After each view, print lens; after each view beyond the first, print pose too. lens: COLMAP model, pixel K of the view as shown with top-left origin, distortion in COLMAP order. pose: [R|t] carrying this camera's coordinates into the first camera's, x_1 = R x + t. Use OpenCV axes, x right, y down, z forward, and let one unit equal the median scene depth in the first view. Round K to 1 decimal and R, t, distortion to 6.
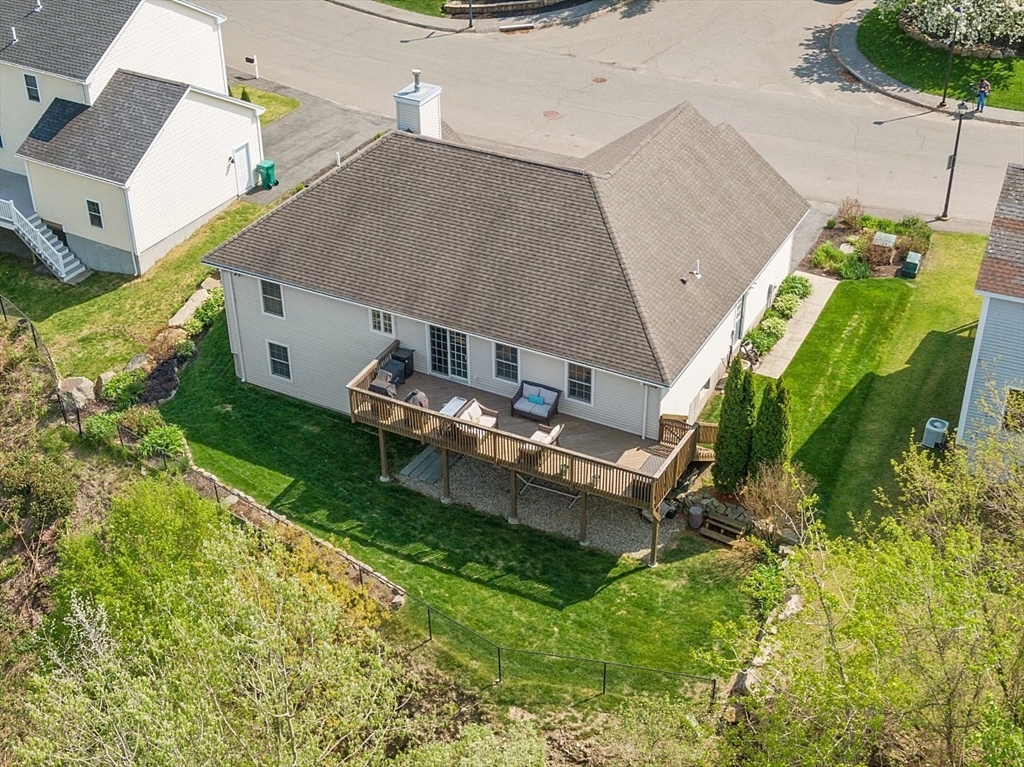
lens RADIAL K [[1470.6, 0, 510.4], [0, 1470.6, 389.2], [0, 0, 1]] dist [0.012826, 0.000000]
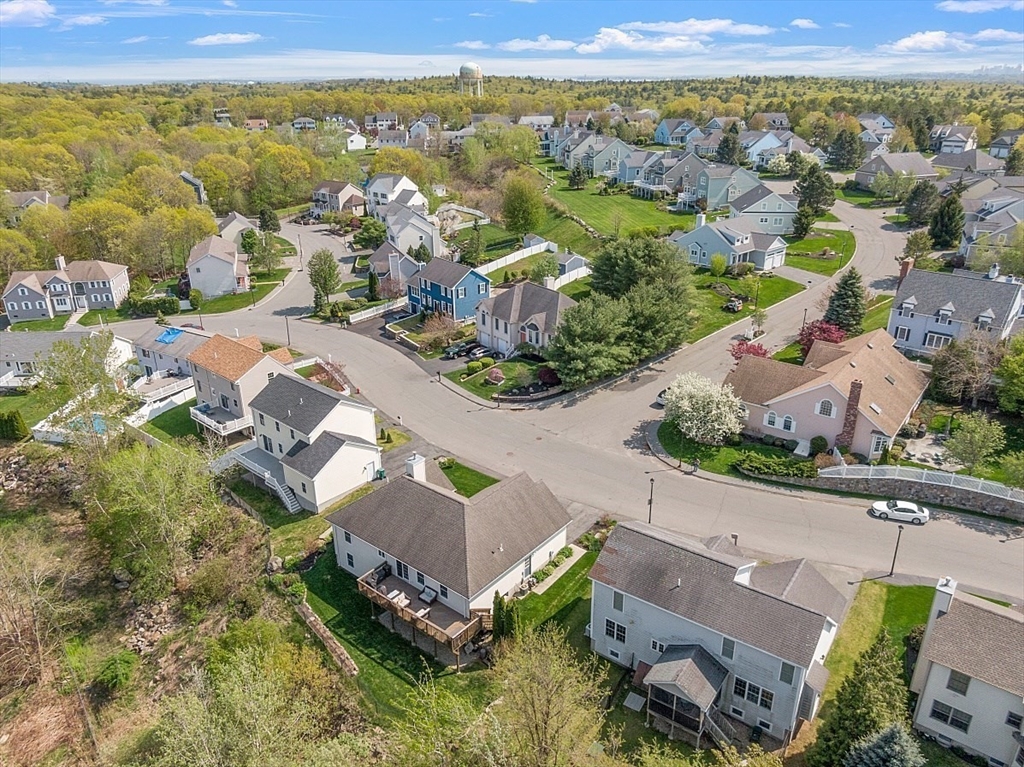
lens RADIAL K [[739.7, 0, 511.1], [0, 739.7, 378.6], [0, 0, 1]] dist [-0.000524, -0.006423]
pose [[0.979141, 0.072665, -0.189746, 0.326651], [-0.106280, 0.979086, -0.173481, -0.132687], [0.173171, 0.190028, 0.966385, -0.226982]]
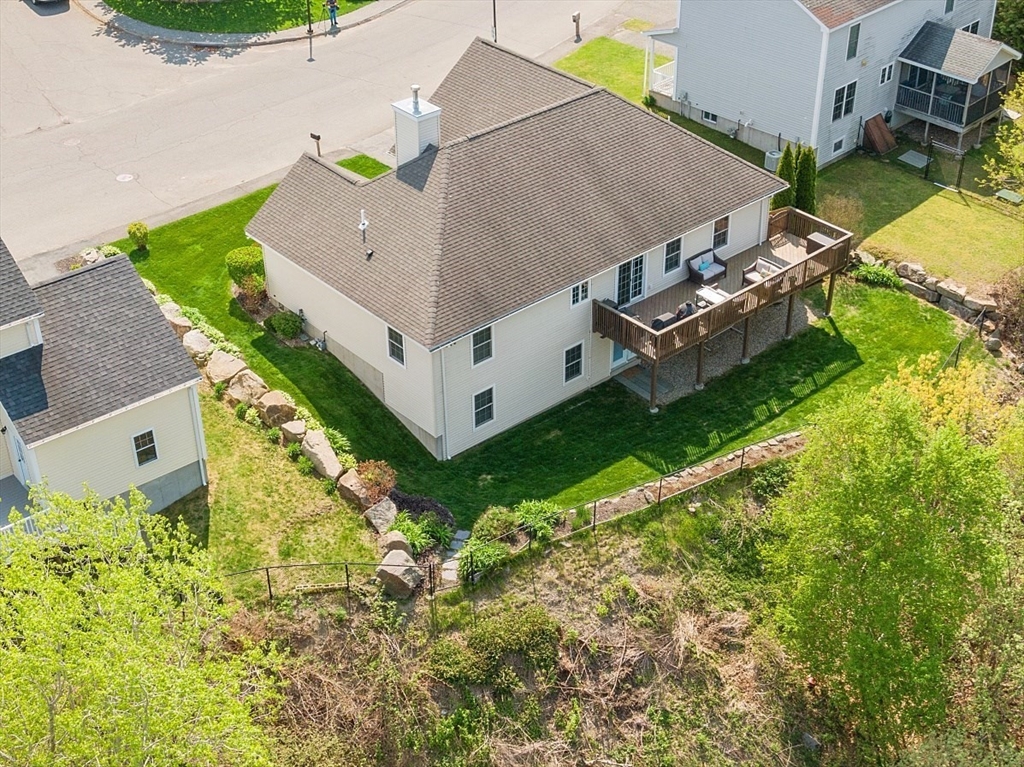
lens RADIAL K [[1470.6, 0, 509.1], [0, 1470.6, 379.7], [0, 0, 1]] dist [0.012826, 0.000000]
pose [[0.354388, -0.514991, 0.780509, -0.893584], [0.514868, 0.804227, 0.296866, -0.311439], [-0.780590, 0.296653, 0.550161, 0.448197]]
